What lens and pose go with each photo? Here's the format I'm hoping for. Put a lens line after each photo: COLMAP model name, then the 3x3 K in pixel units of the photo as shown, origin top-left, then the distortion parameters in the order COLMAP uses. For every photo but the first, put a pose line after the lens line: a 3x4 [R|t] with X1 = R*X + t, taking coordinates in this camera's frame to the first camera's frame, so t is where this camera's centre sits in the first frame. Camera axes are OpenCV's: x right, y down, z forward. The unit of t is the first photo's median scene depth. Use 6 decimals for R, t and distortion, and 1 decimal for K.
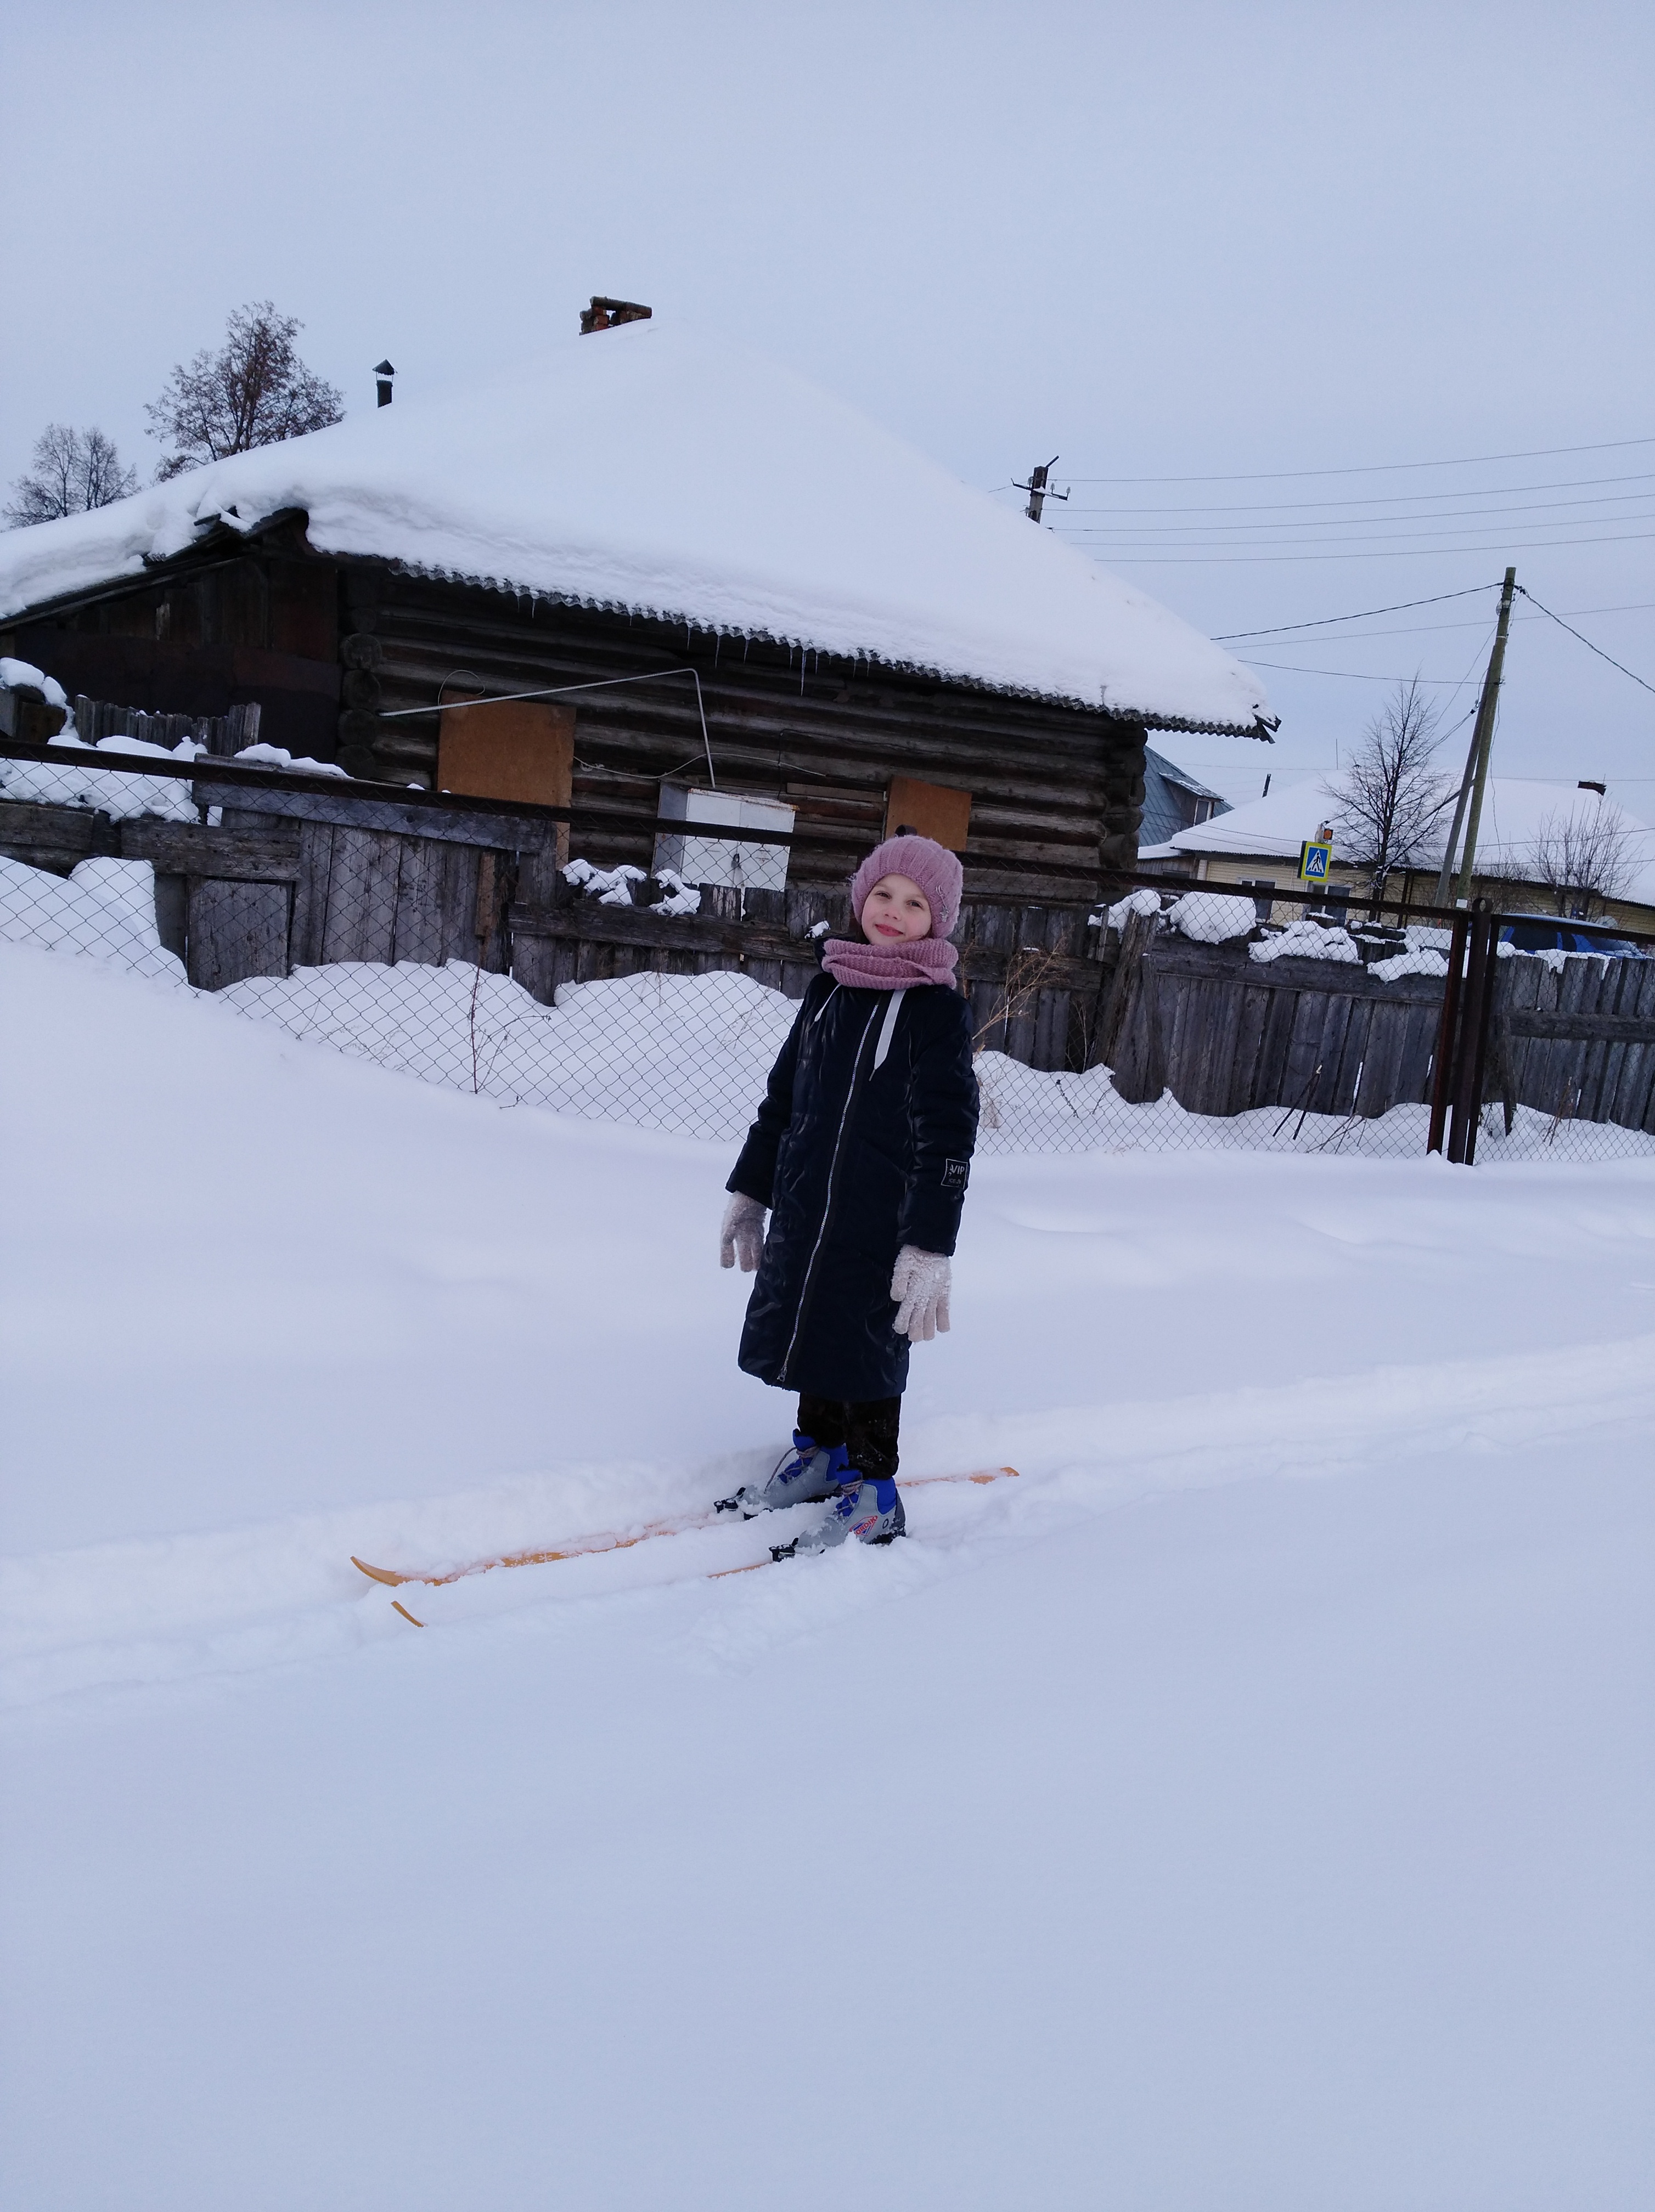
lens RADIAL K [[1668.0, 0, 826.1], [0, 1668.0, 1102.2], [0, 0, 1]] dist [0.059557, -0.109602]
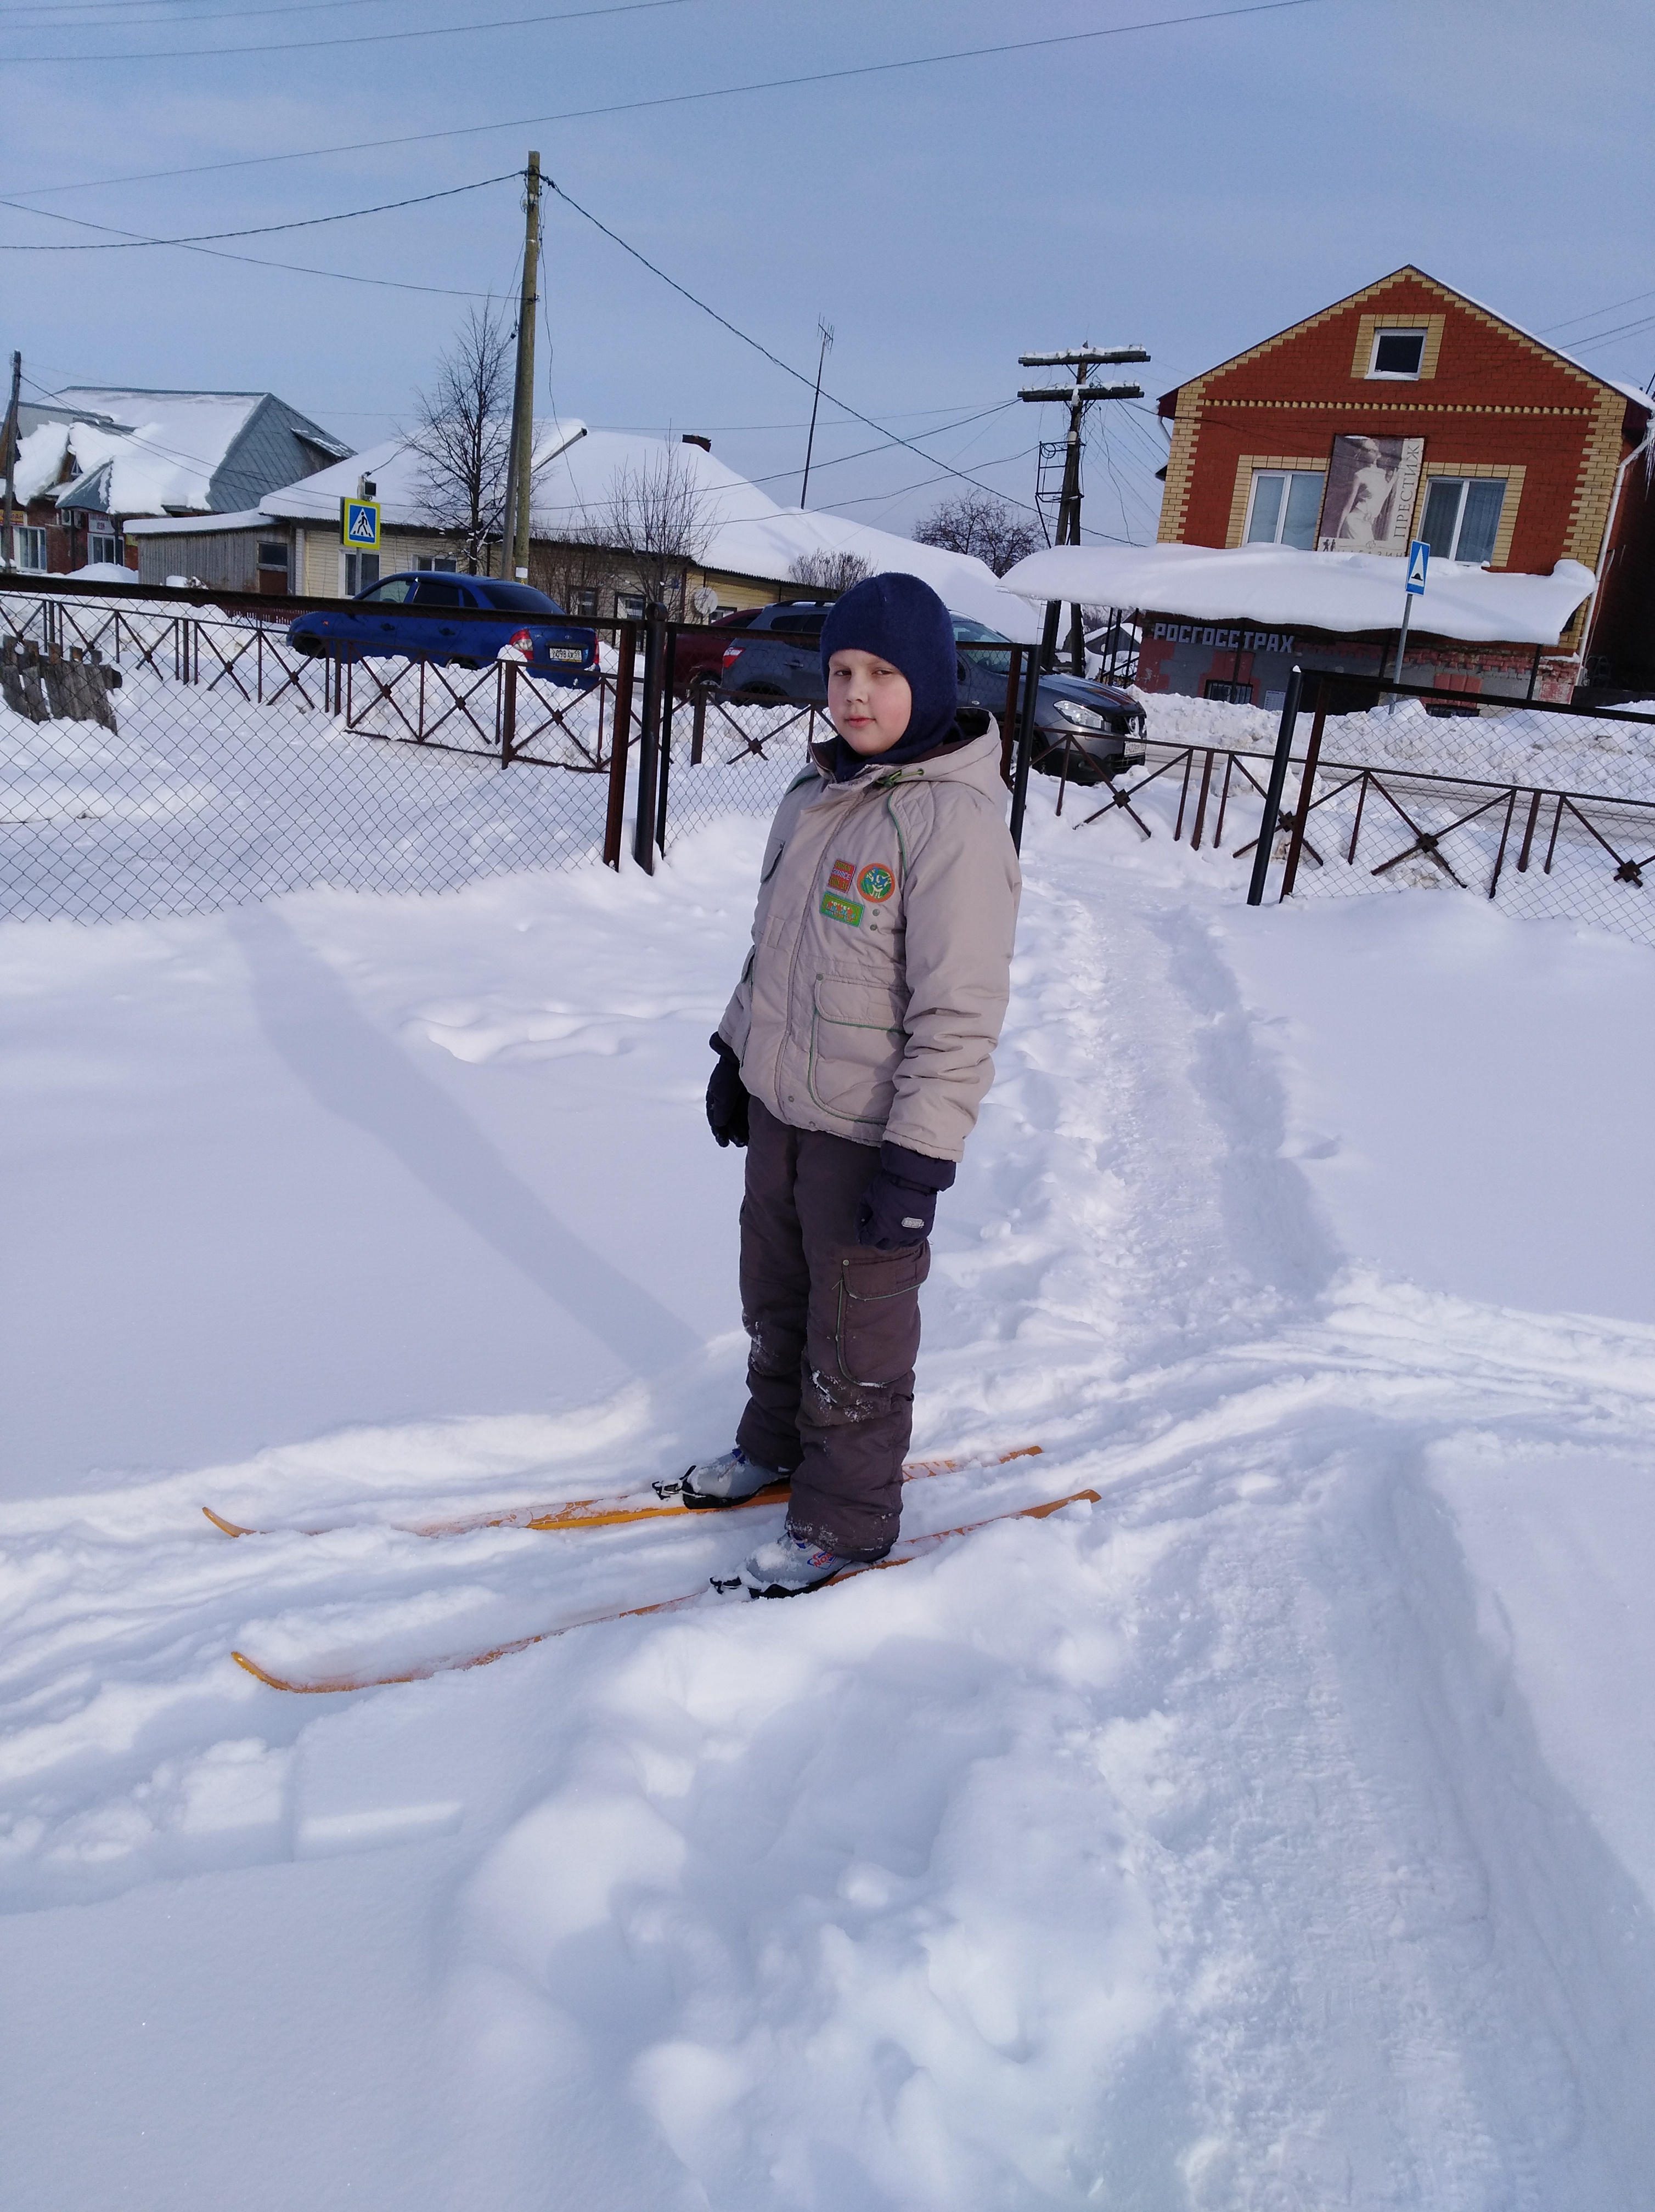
lens RADIAL K [[1672.8, 0, 822.9], [0, 1672.8, 1094.8], [0, 0, 1]] dist [0.054973, -0.091935]
pose [[0.921225, -0.128652, 0.367141, 0.507594], [0.064759, 0.981282, 0.181364, -0.005660], [-0.383602, -0.143301, 0.912313, 0.338741]]
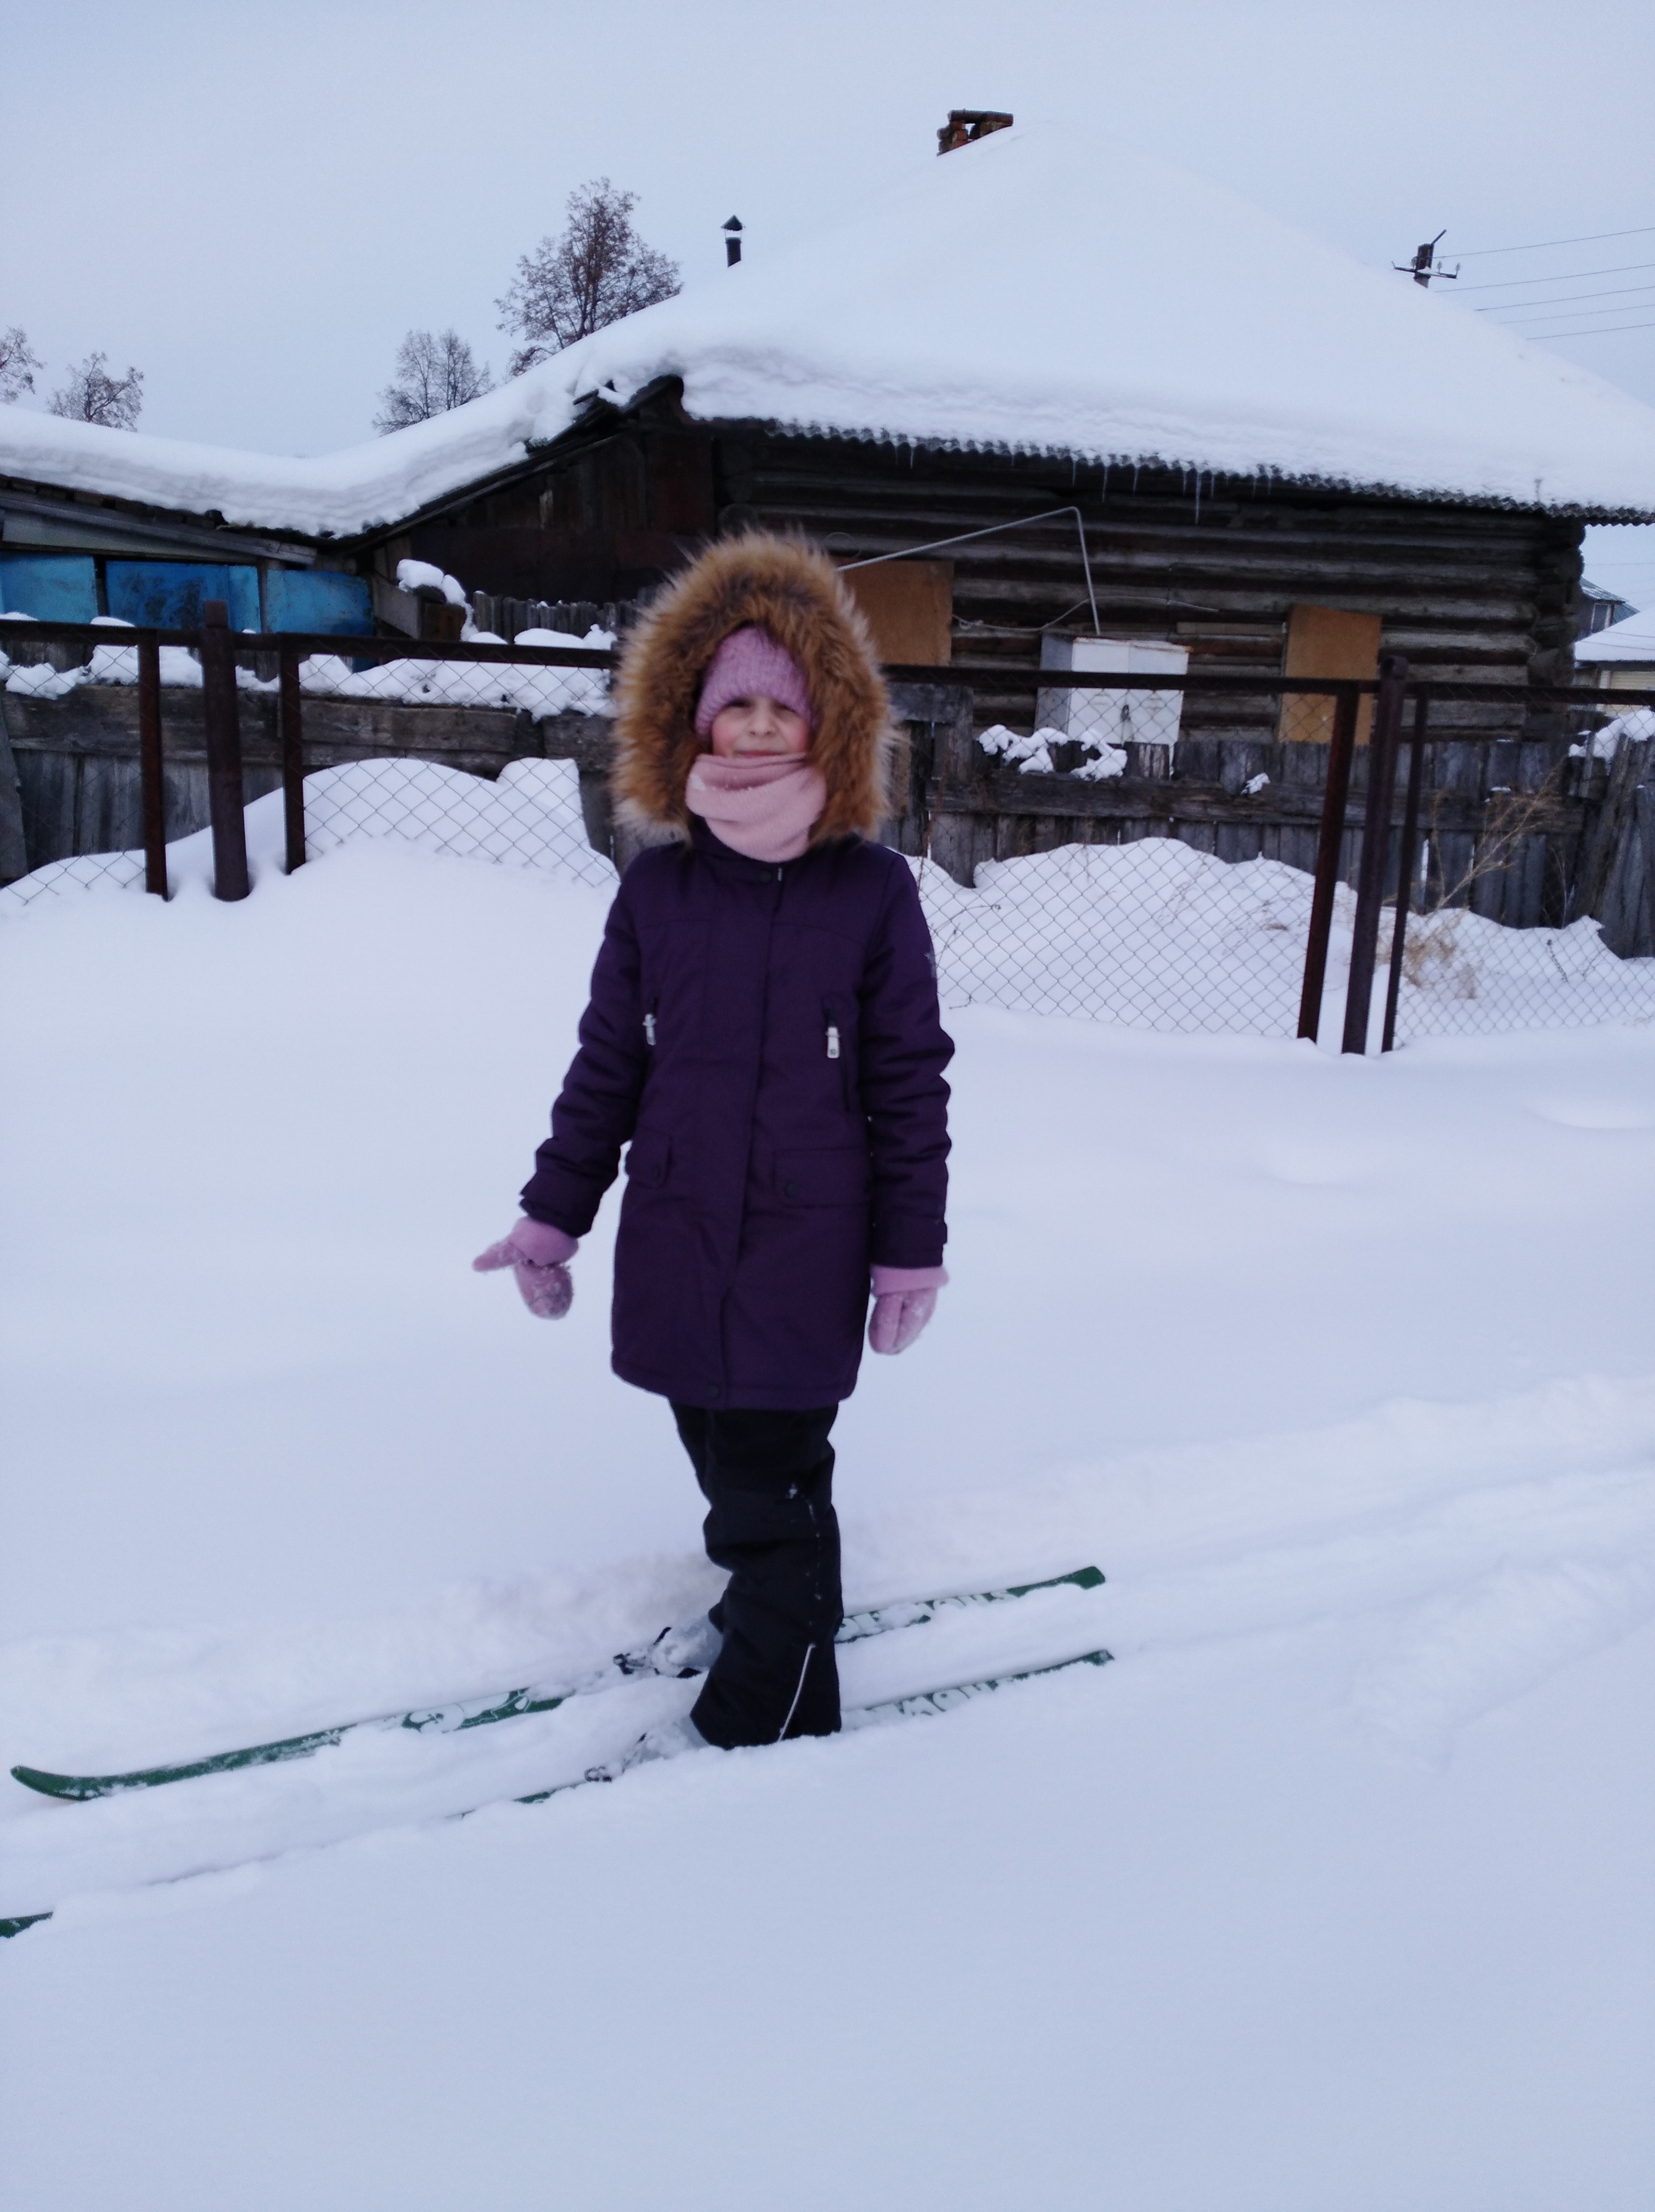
lens RADIAL K [[1638.8, 0, 832.0], [0, 1638.8, 1100.6], [0, 0, 1]] dist [0.075621, -0.100615]
pose [[0.978457, -0.023706, -0.205083, -0.029953], [0.041159, 0.995843, 0.081261, -0.008833], [0.202304, -0.087951, 0.975365, 0.040099]]
